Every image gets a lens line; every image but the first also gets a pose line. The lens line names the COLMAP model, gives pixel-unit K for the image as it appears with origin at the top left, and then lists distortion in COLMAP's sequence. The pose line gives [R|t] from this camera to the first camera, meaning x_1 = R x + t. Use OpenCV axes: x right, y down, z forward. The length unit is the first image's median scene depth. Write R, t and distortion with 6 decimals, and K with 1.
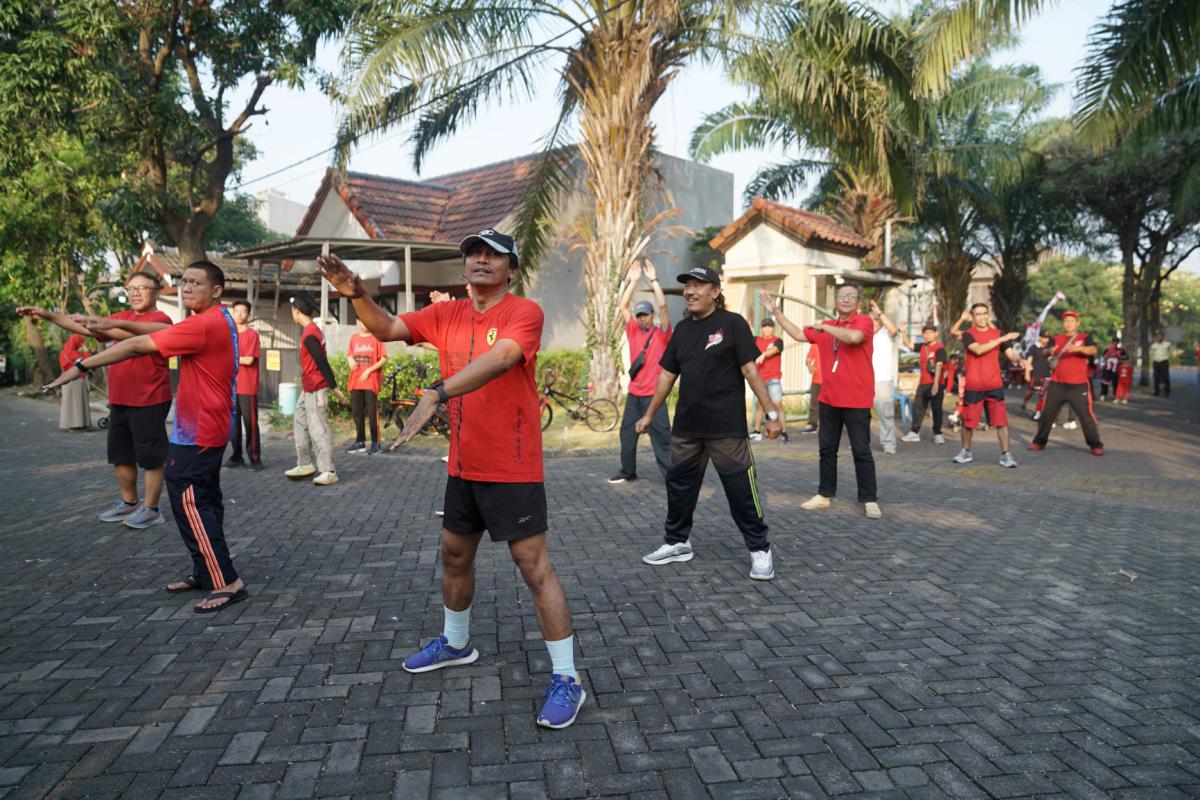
lens RADIAL K [[846.2, 0, 600.1], [0, 846.2, 391.2], [0, 0, 1]] dist [-0.107259, 0.073388]
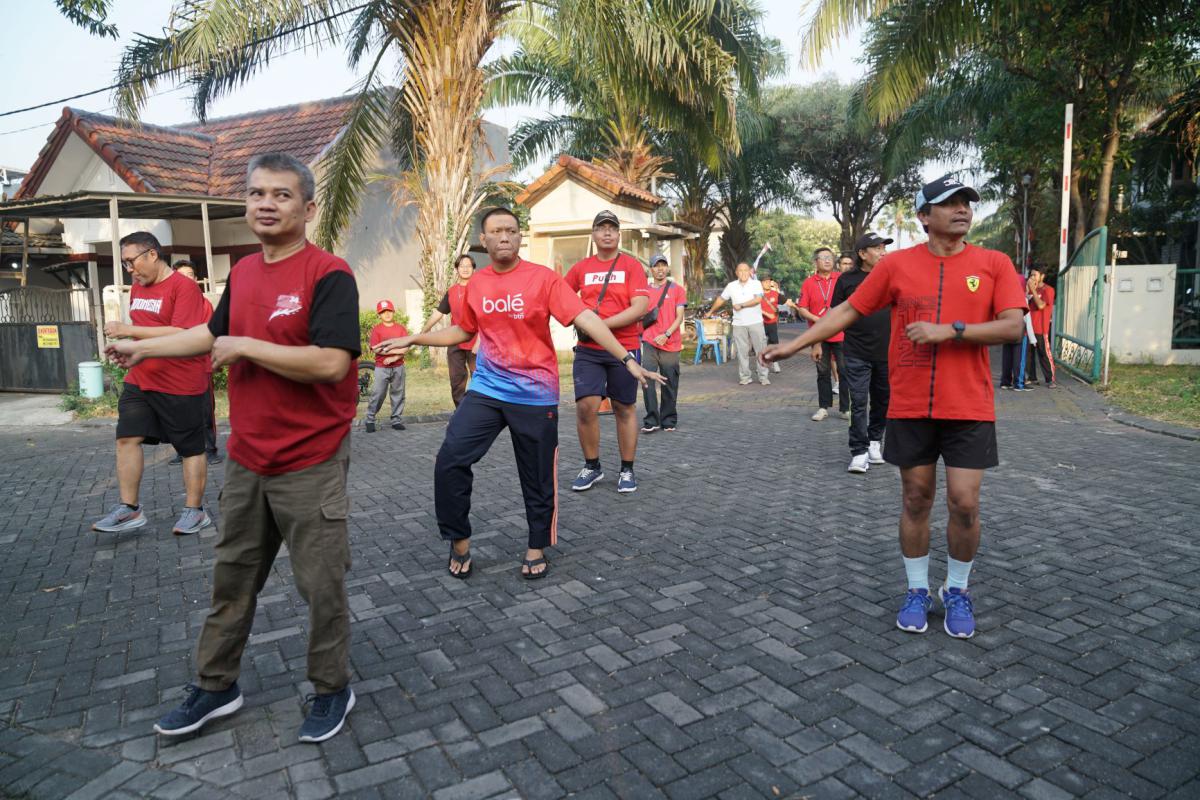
lens RADIAL K [[846.2, 0, 618.9], [0, 846.2, 381.4], [0, 0, 1]] dist [-0.107259, 0.073388]
pose [[0.930543, -0.067898, 0.359832, -0.163813], [0.052814, 0.997270, 0.051598, -0.004455], [-0.362353, -0.029010, 0.931589, 0.015870]]
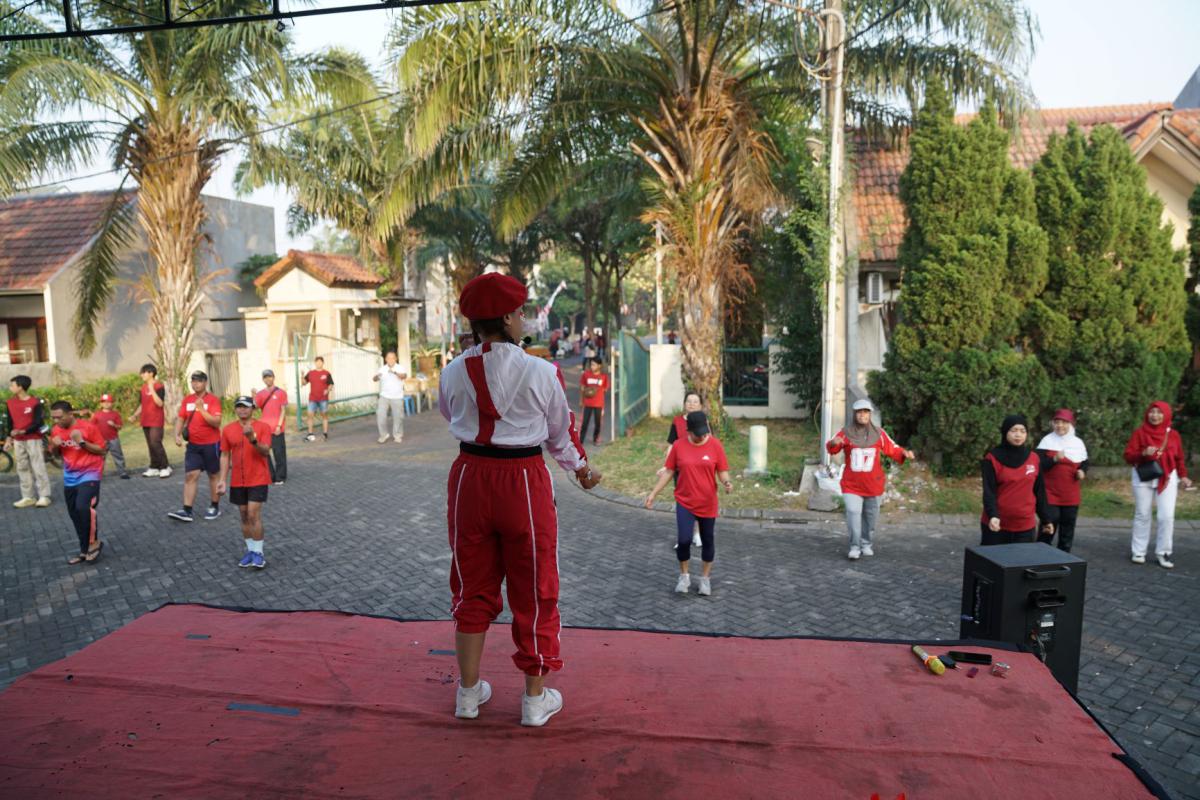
lens RADIAL K [[846.2, 0, 603.9], [0, 846.2, 396.9], [0, 0, 1]] dist [-0.107259, 0.073388]
pose [[0.872121, -0.073125, 0.483795, -0.033656], [0.050048, 0.996915, 0.060462, -0.068468], [-0.486724, -0.028517, 0.873090, -0.425536]]
